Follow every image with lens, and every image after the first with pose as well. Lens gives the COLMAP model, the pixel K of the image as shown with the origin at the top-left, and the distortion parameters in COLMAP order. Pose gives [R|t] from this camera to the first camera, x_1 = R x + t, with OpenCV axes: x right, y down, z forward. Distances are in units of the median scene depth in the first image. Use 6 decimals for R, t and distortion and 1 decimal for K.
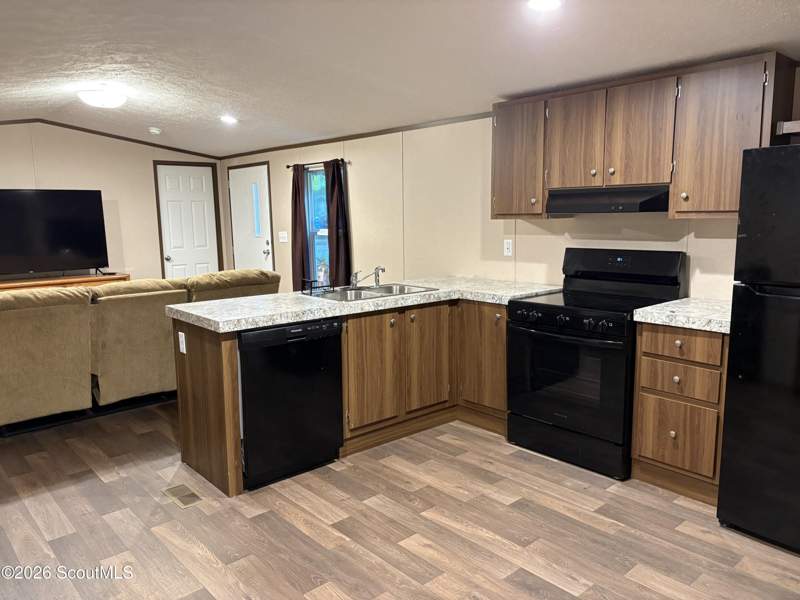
lens RADIAL K [[608.6, 0, 400.0], [0, 608.6, 300.0], [0, 0, 1]] dist [0.038777, 0.001793]
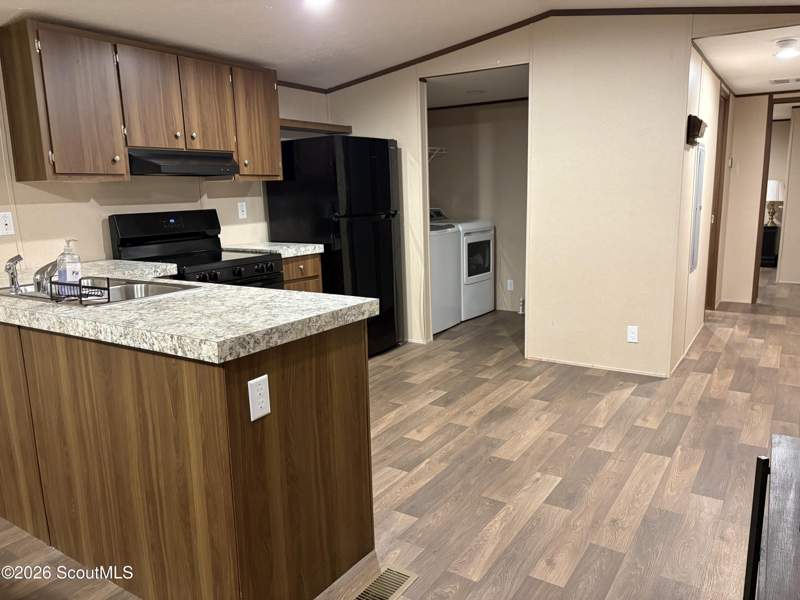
lens RADIAL K [[595.0, 0, 400.0], [0, 595.0, 300.0], [0, 0, 1]] dist [0.040331, -0.001039]
pose [[-0.253730, -0.165743, 0.952969, -0.899075], [0.158911, 0.964681, 0.210090, -0.105556], [-0.954132, 0.204743, -0.218430, 1.046126]]
